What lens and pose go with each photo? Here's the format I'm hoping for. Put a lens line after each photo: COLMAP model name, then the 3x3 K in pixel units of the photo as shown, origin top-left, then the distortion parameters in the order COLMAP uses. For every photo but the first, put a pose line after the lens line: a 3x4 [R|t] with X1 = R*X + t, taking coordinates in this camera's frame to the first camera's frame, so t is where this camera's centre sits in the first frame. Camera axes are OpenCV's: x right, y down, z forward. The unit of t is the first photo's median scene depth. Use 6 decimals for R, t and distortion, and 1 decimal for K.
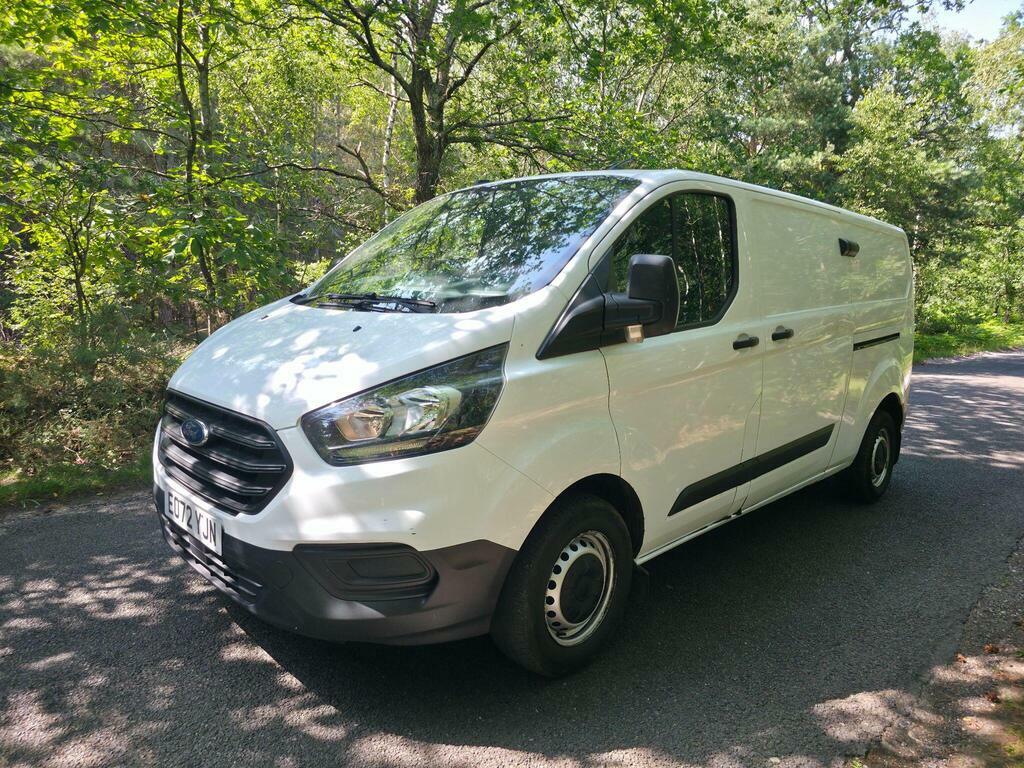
lens RADIAL K [[673.7, 0, 503.7], [0, 673.7, 385.4], [0, 0, 1]] dist [0.050510, -0.038860]
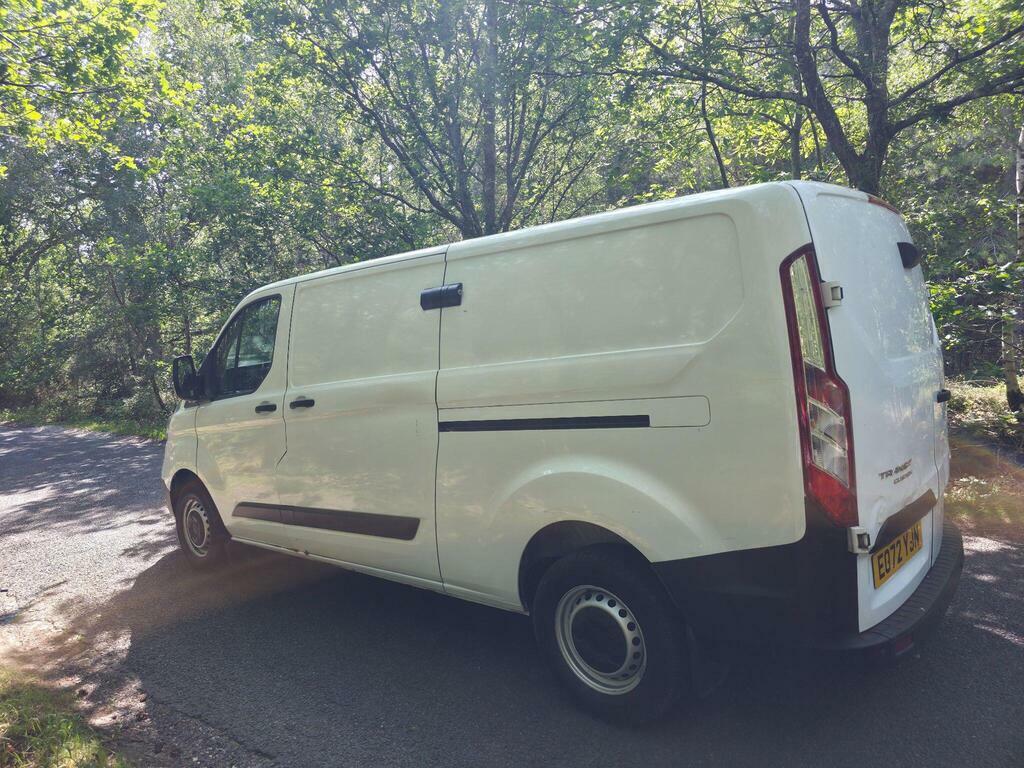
lens RADIAL K [[673.7, 0, 504.5], [0, 673.7, 385.0], [0, 0, 1]] dist [0.050510, -0.038860]
pose [[0.080313, 0.033442, -0.996209, 1.492789], [-0.061301, 0.997711, 0.028550, -0.152081], [0.994883, 0.058776, 0.082179, 1.197359]]
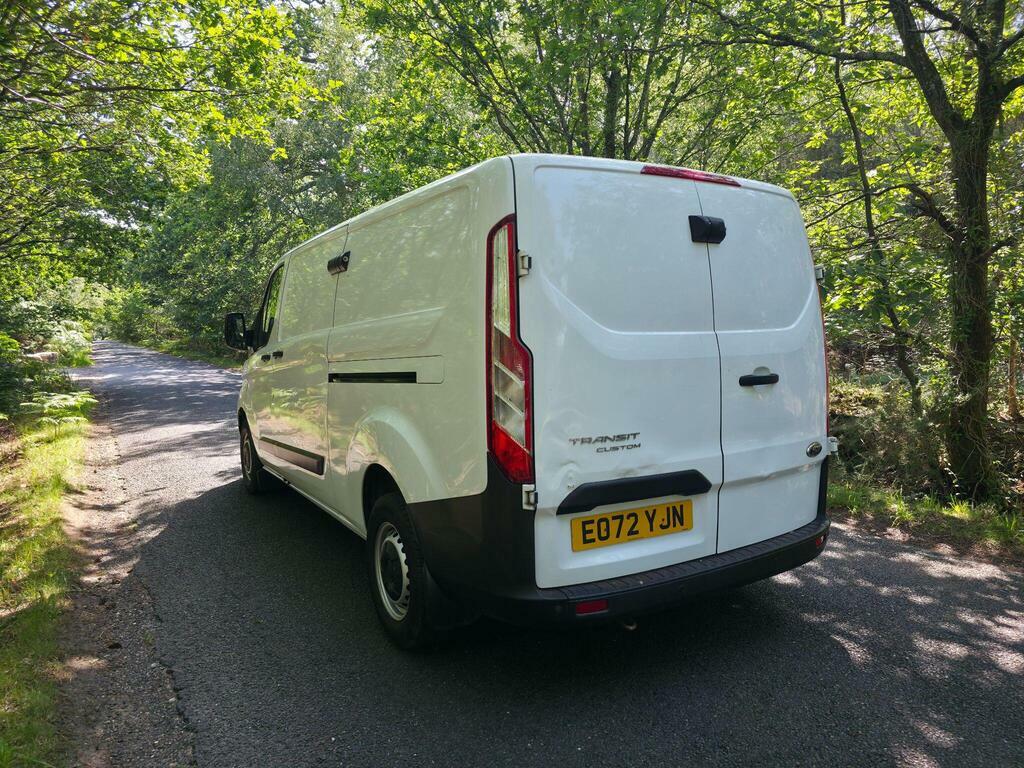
lens RADIAL K [[673.7, 0, 517.8], [0, 673.7, 387.9], [0, 0, 1]] dist [0.050510, -0.038860]
pose [[-0.230355, 0.054339, -0.971588, 1.533328], [-0.119234, 0.989340, 0.083601, -0.170427], [0.965774, 0.135104, -0.221420, 1.688801]]
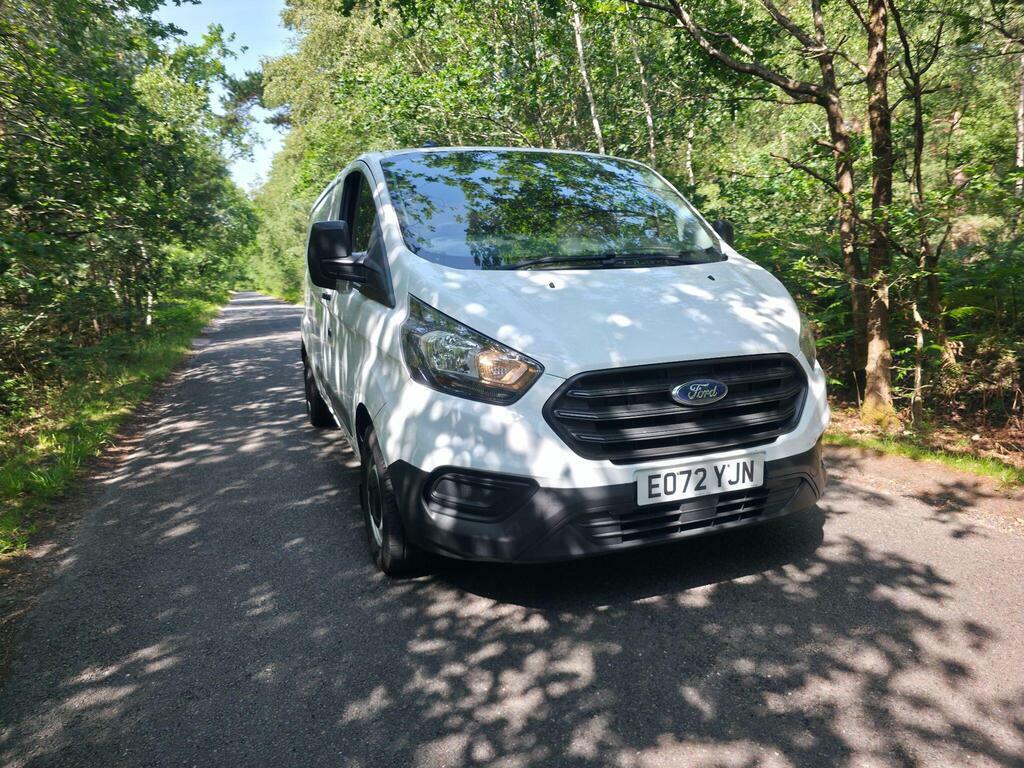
lens RADIAL K [[673.7, 0, 530.3], [0, 673.7, 368.7], [0, 0, 1]] dist [0.050510, -0.038860]
pose [[0.367306, -0.171185, 0.914211, -0.983956], [0.168779, 0.978866, 0.115480, -0.081292], [-0.914658, 0.111883, 0.388436, 0.574707]]
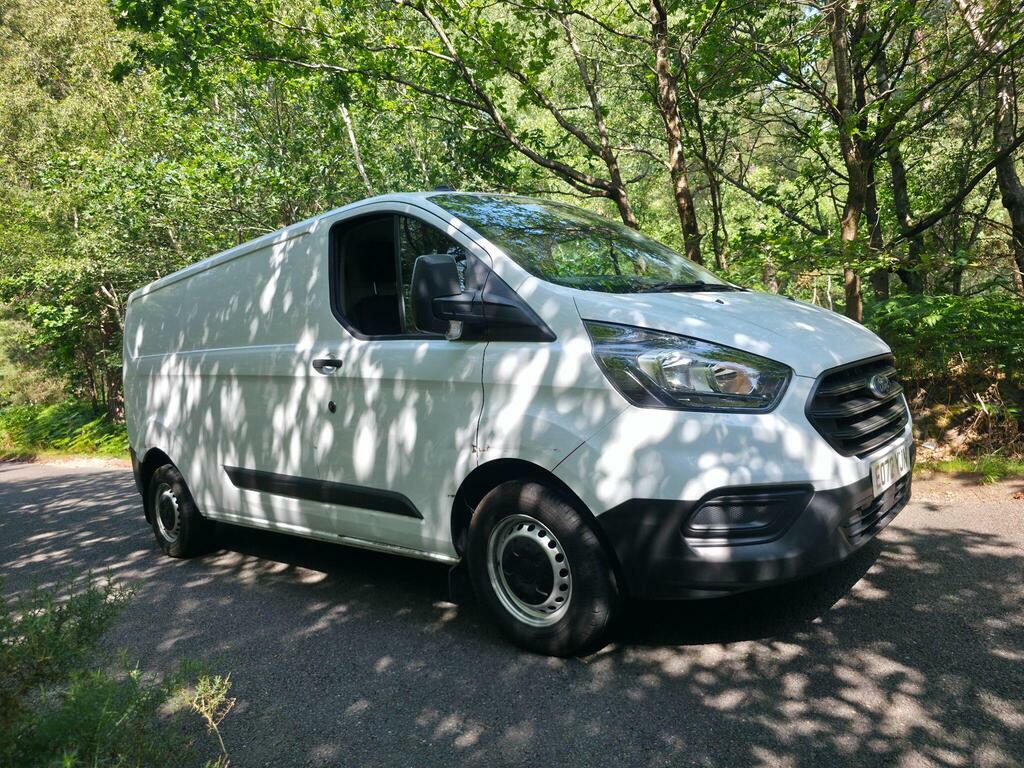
lens RADIAL K [[673.7, 0, 530.3], [0, 673.7, 381.2], [0, 0, 1]] dist [0.050510, -0.038860]
pose [[-0.073228, -0.058832, 0.995578, -1.010846], [0.245977, 0.966354, 0.075197, -0.104364], [-0.966506, 0.250396, -0.056293, 1.084619]]
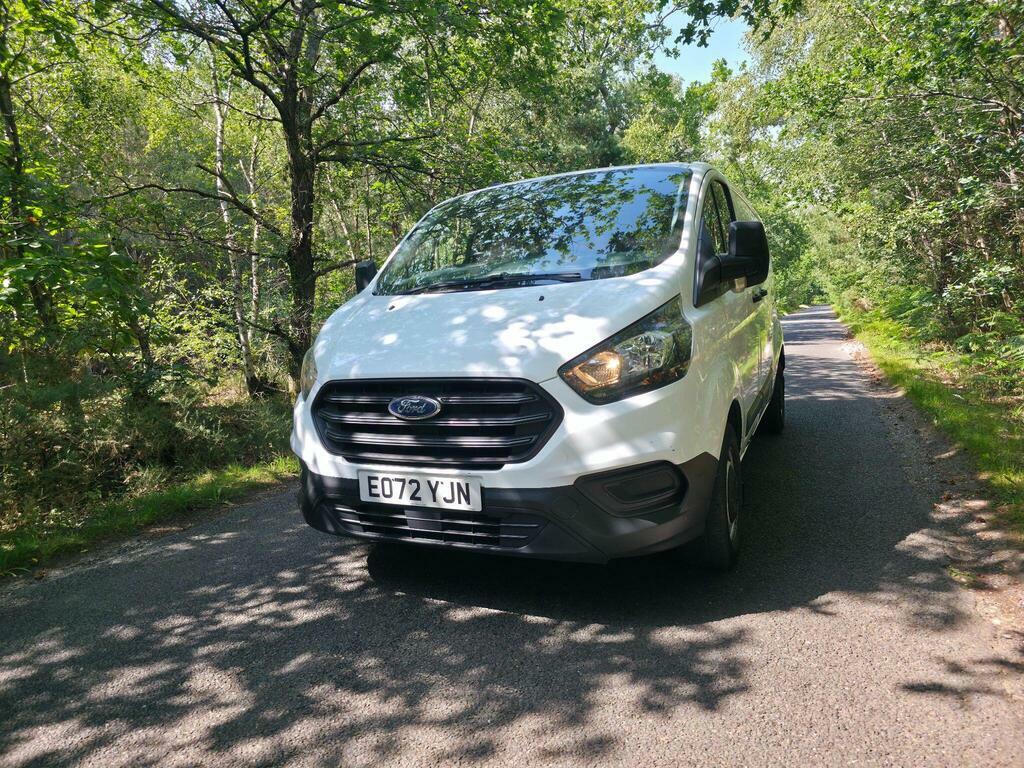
lens RADIAL K [[673.7, 0, 515.4], [0, 673.7, 378.5], [0, 0, 1]] dist [0.050510, -0.038860]
pose [[0.931875, -0.121934, 0.341673, -0.452417], [0.138617, 0.990037, -0.024744, 0.049336], [-0.335251, 0.070420, 0.939493, -0.020518]]
